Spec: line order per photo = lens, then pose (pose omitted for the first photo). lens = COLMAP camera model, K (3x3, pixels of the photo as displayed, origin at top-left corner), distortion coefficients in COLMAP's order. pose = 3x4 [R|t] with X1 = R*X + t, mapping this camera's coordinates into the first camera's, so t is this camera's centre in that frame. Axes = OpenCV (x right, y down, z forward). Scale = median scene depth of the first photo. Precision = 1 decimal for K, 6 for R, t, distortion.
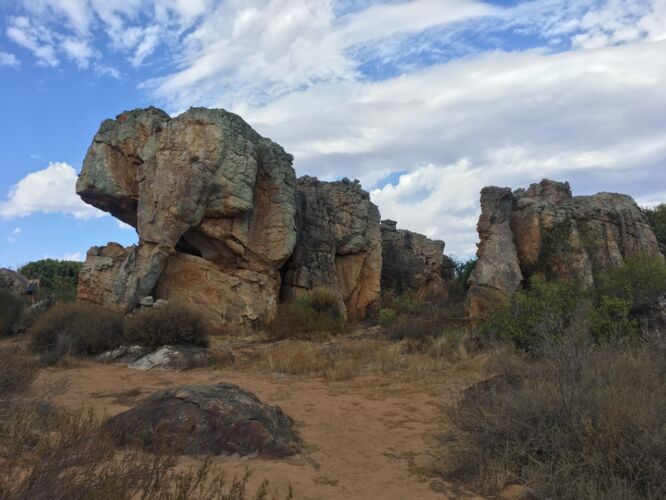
lens RADIAL K [[563.2, 0, 332.9], [0, 563.2, 249.8], [0, 0, 1]] dist [0.057145, -0.003287]
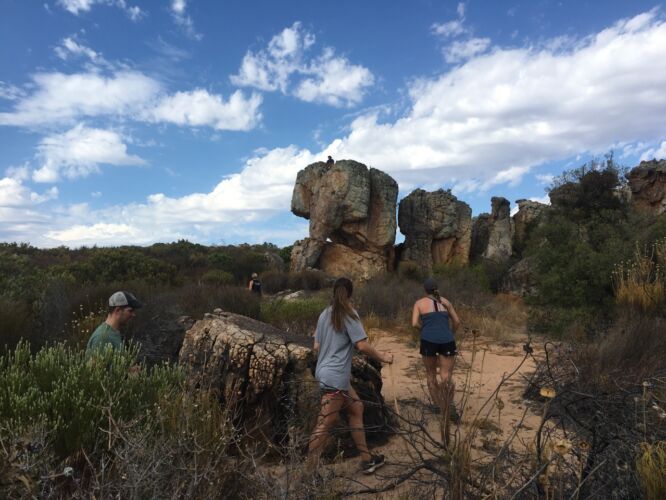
lens RADIAL K [[563.2, 0, 333.1], [0, 563.2, 251.2], [0, 0, 1]] dist [0.057145, -0.003287]
pose [[0.867621, -0.019972, -0.496824, 0.624465], [0.047747, 0.997922, 0.043266, -0.046332], [0.494928, -0.061260, 0.866772, -0.564908]]
